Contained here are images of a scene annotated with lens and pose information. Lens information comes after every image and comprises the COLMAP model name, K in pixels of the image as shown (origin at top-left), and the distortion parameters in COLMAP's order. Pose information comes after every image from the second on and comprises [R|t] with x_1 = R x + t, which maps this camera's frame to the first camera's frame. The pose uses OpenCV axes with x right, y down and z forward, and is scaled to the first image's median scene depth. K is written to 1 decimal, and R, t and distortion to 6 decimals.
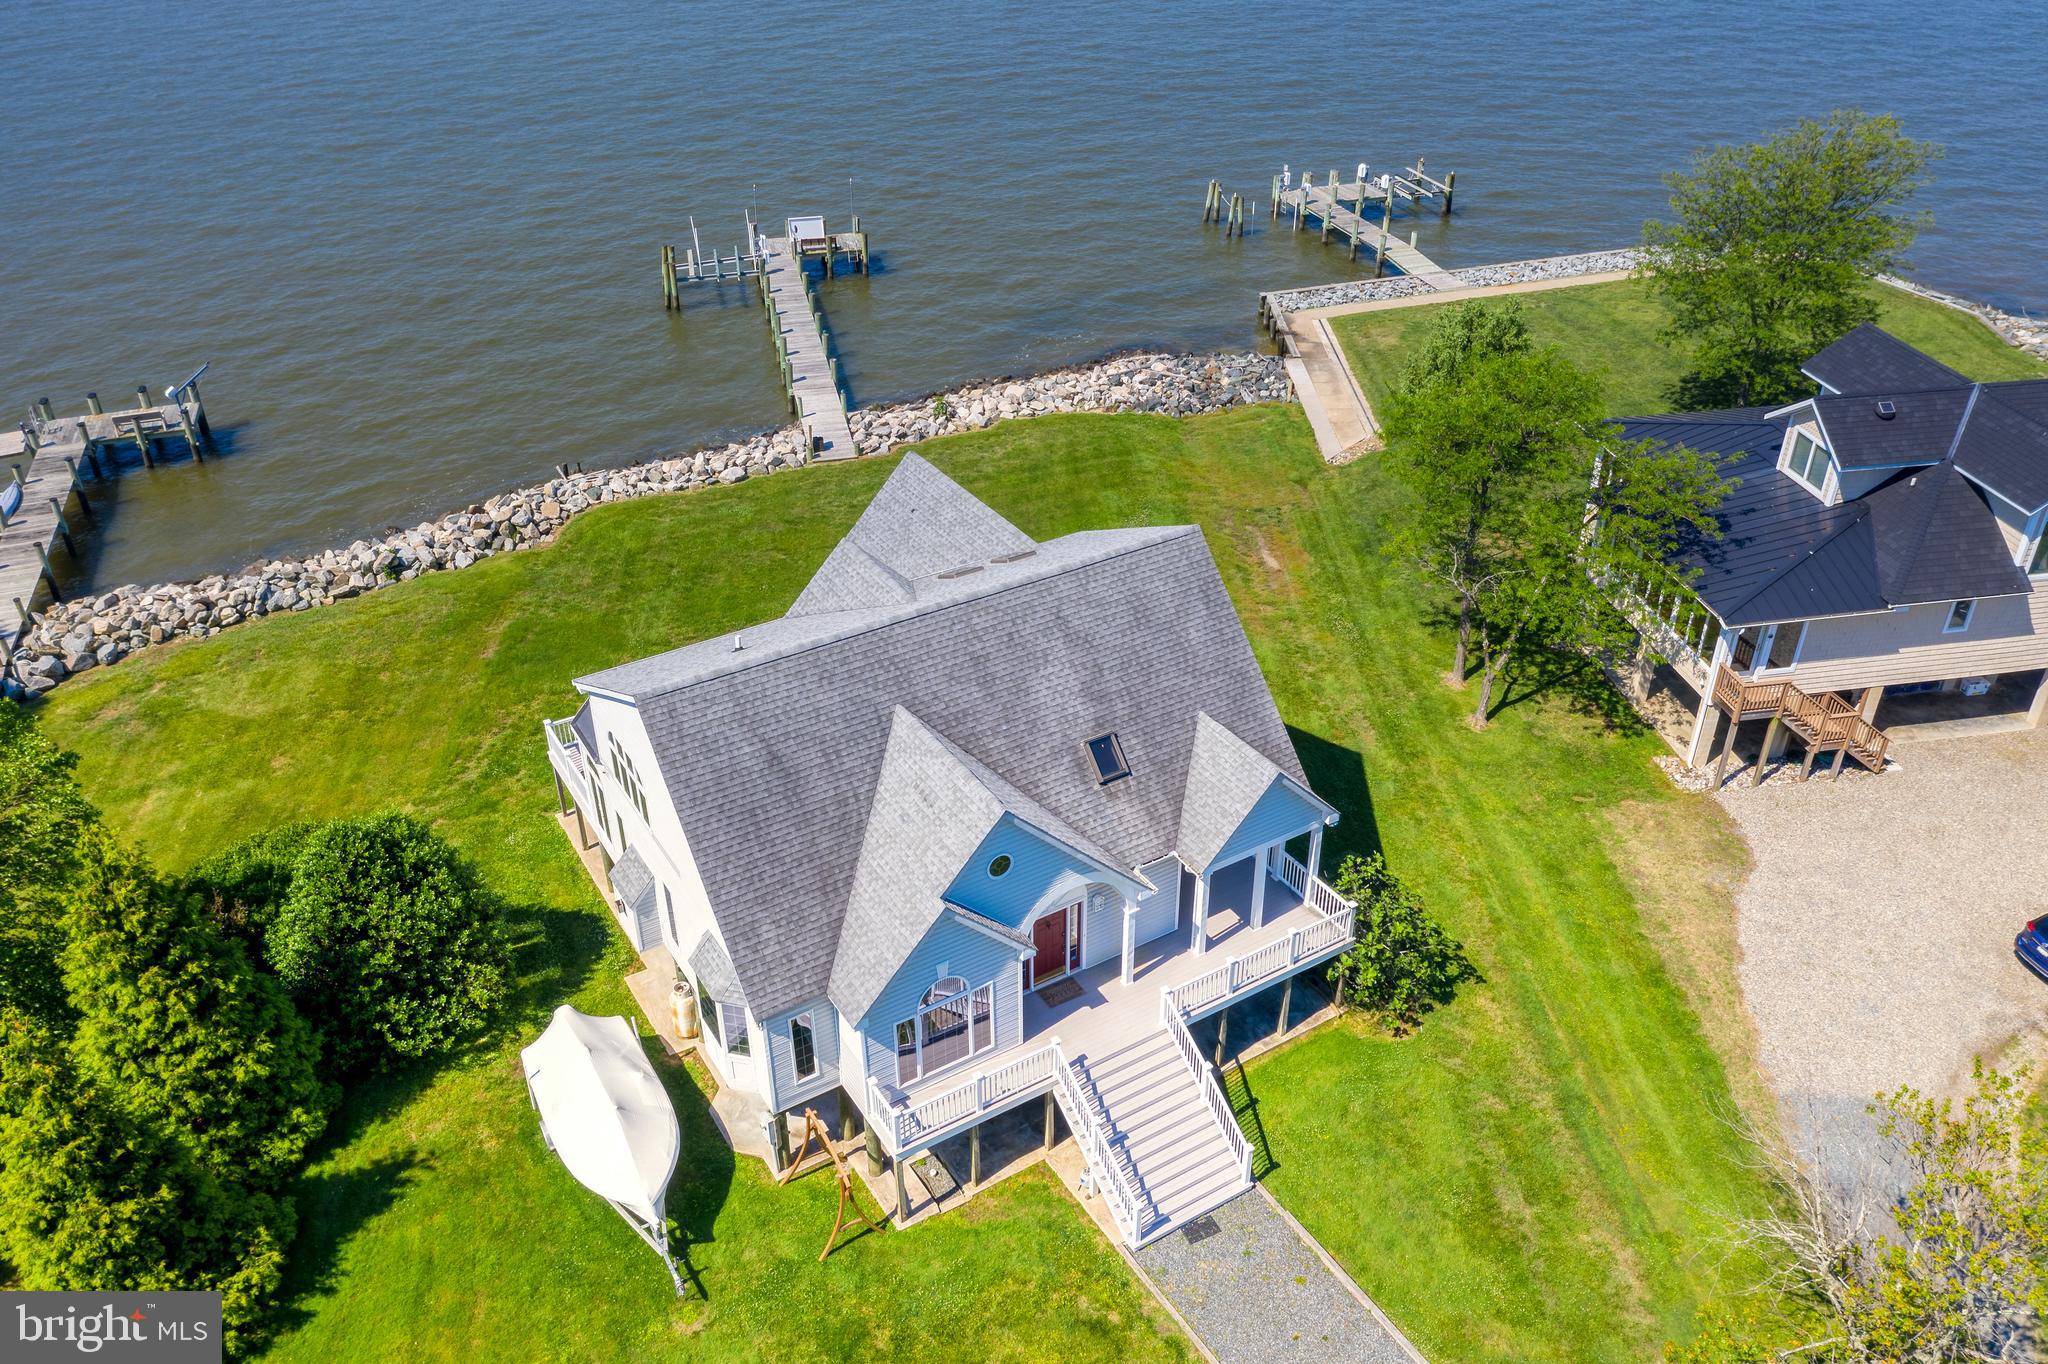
lens RADIAL K [[1600.4, 0, 1024.0], [0, 1600.4, 682.0], [0, 0, 1]] dist [-0.028050, 0.002623]
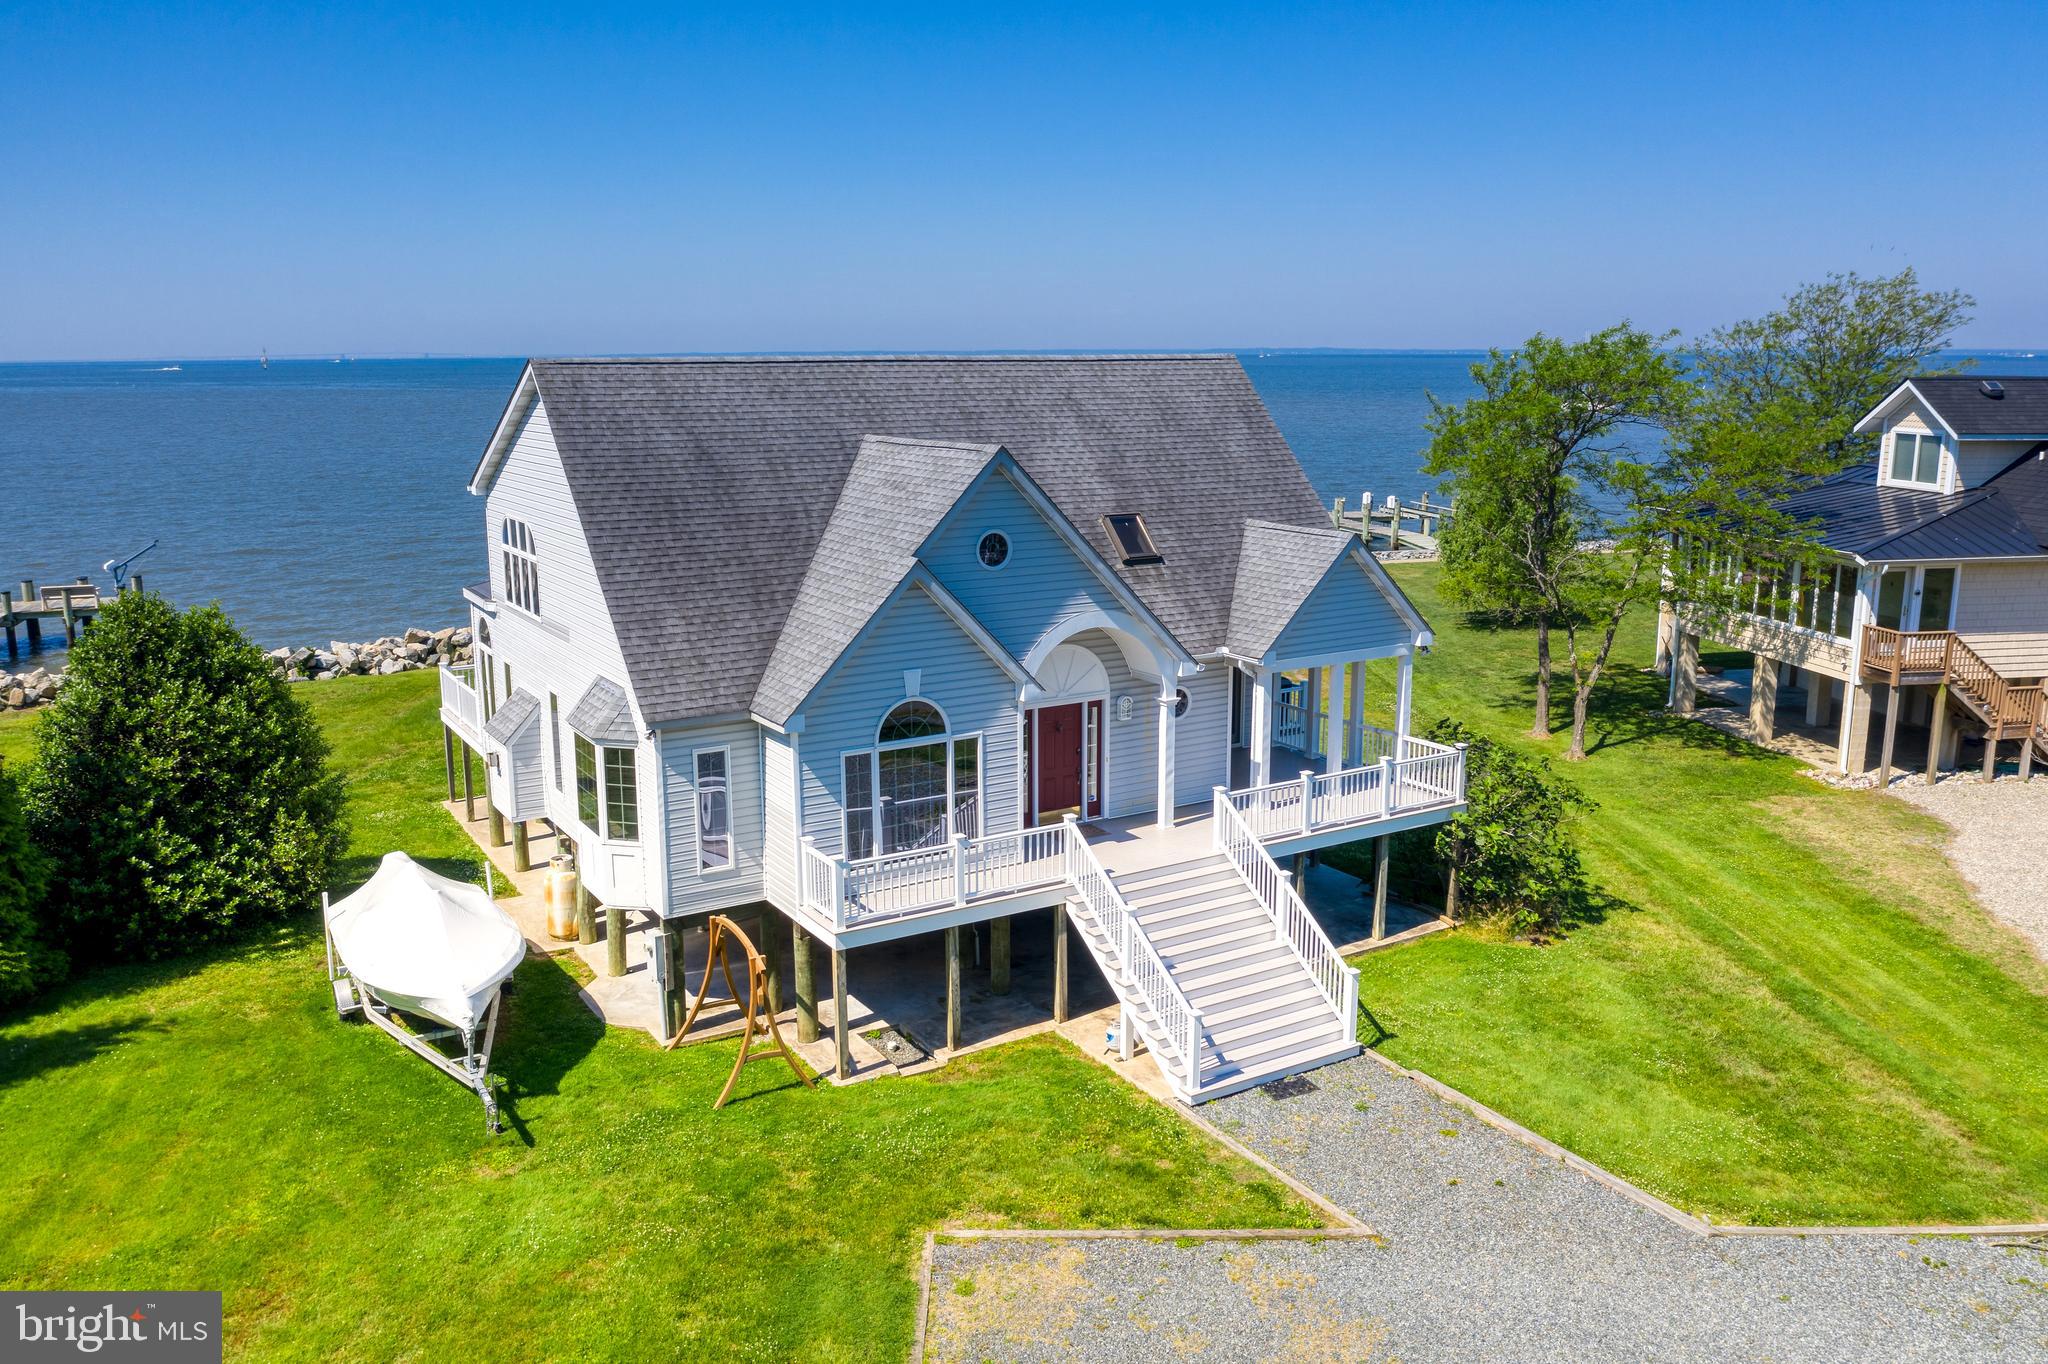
lens RADIAL K [[1600.4, 0, 1024.0], [0, 1600.4, 682.0], [0, 0, 1]] dist [-0.028050, 0.002623]
pose [[0.999991, 0.003377, -0.002654, 0.001139], [-0.004100, 0.934736, -0.355320, 0.405011], [0.001281, 0.355328, 0.934741, 0.302477]]
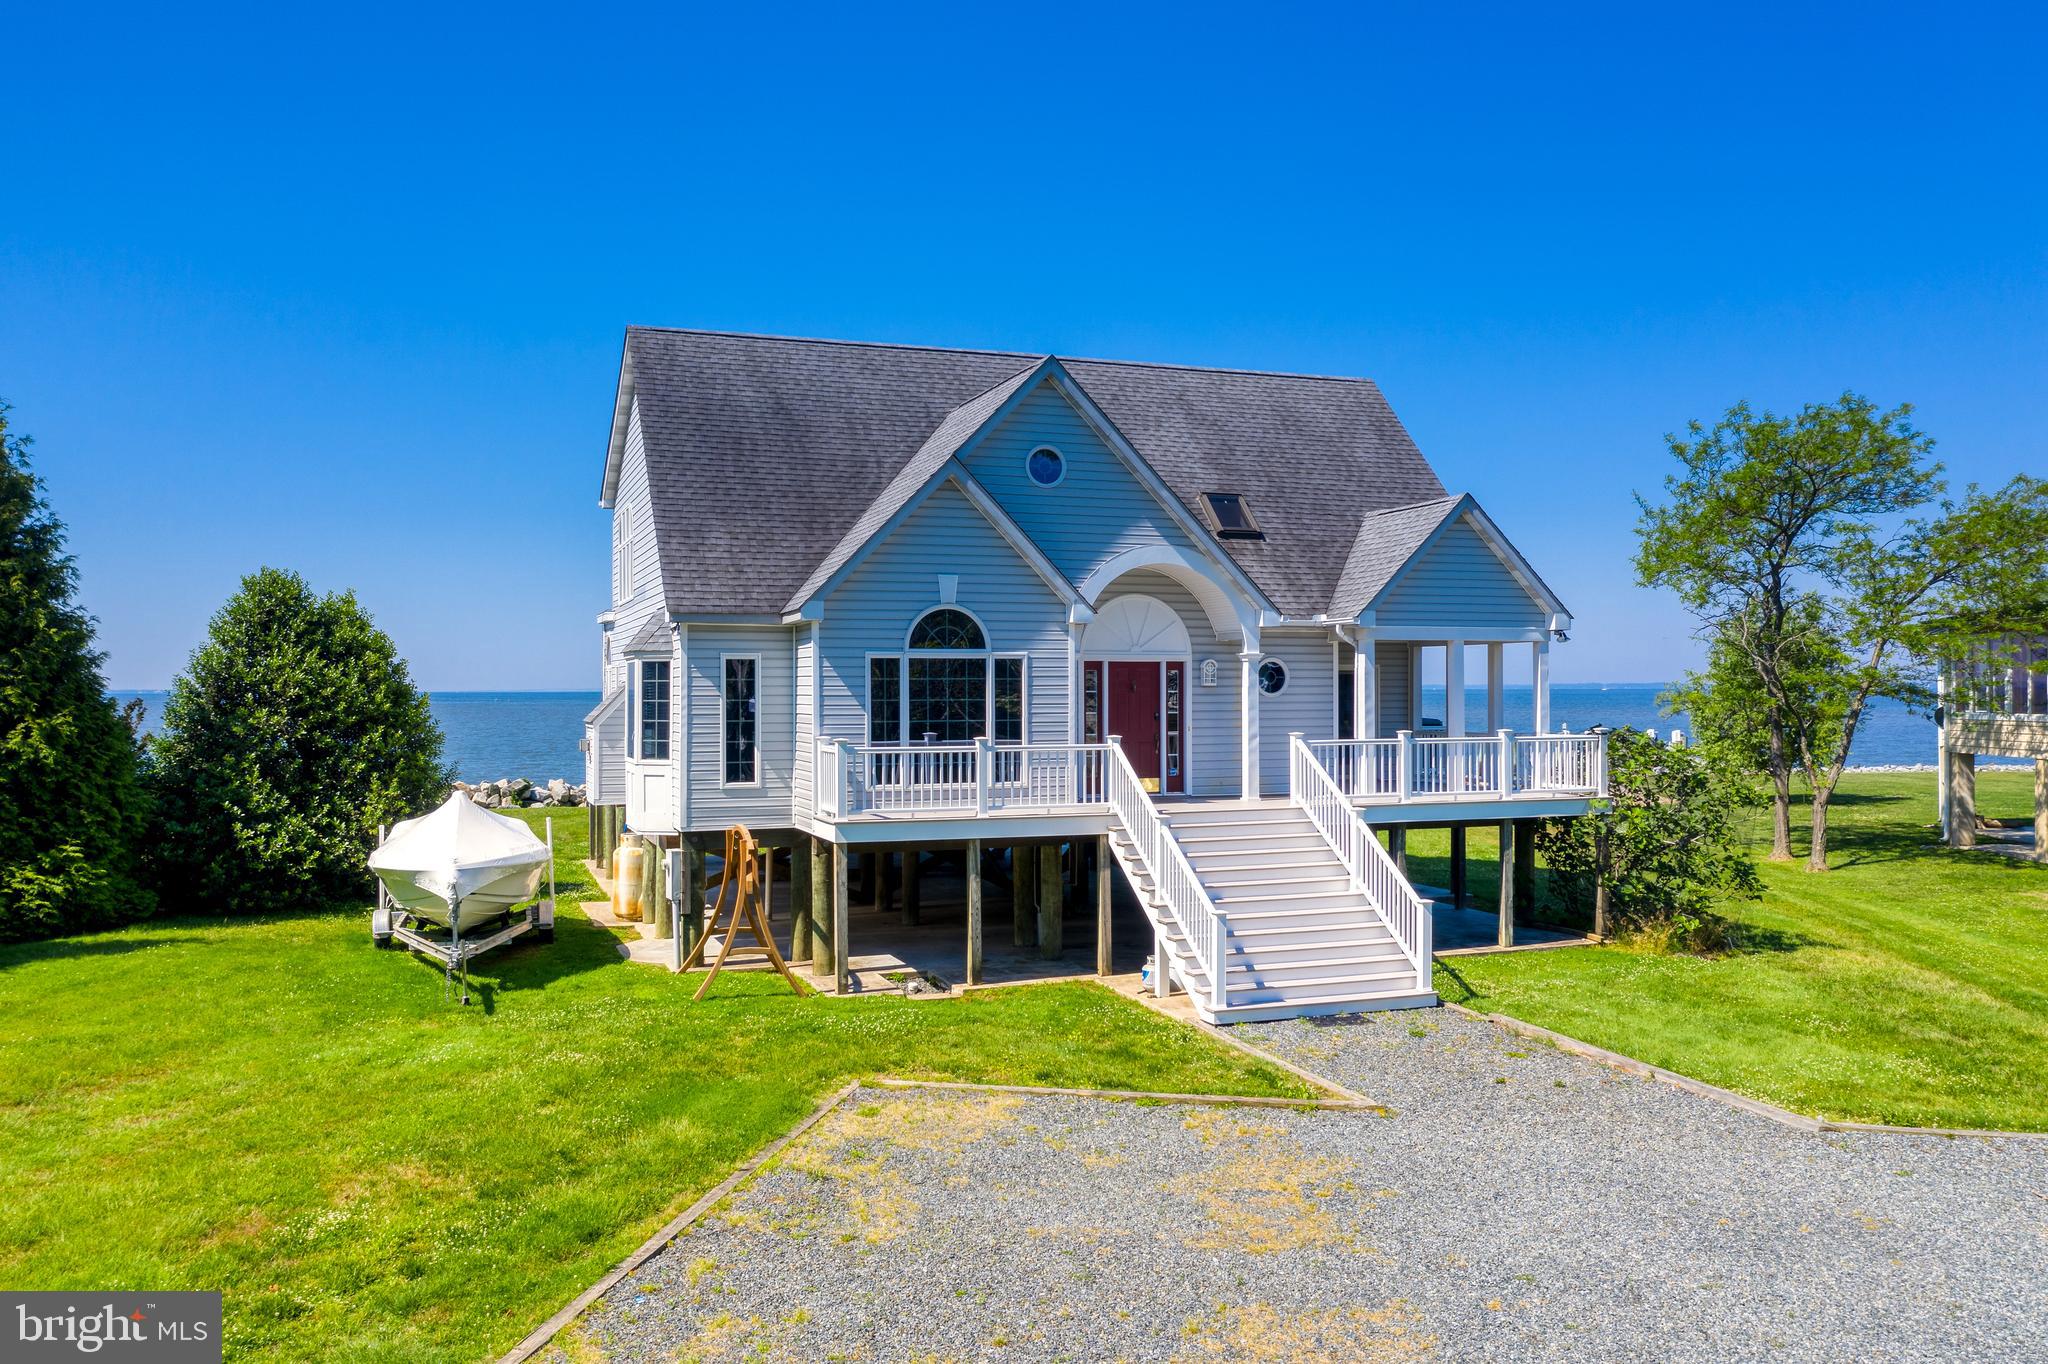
lens RADIAL K [[1604.8, 0, 1024.0], [0, 1604.8, 682.0], [0, 0, 1]] dist [-0.030472, -0.000154]
pose [[0.979717, 0.002314, -0.200374, 0.110386], [-0.110136, 0.841579, -0.528786, 0.533045], [0.167407, 0.540129, 0.824764, 0.427183]]
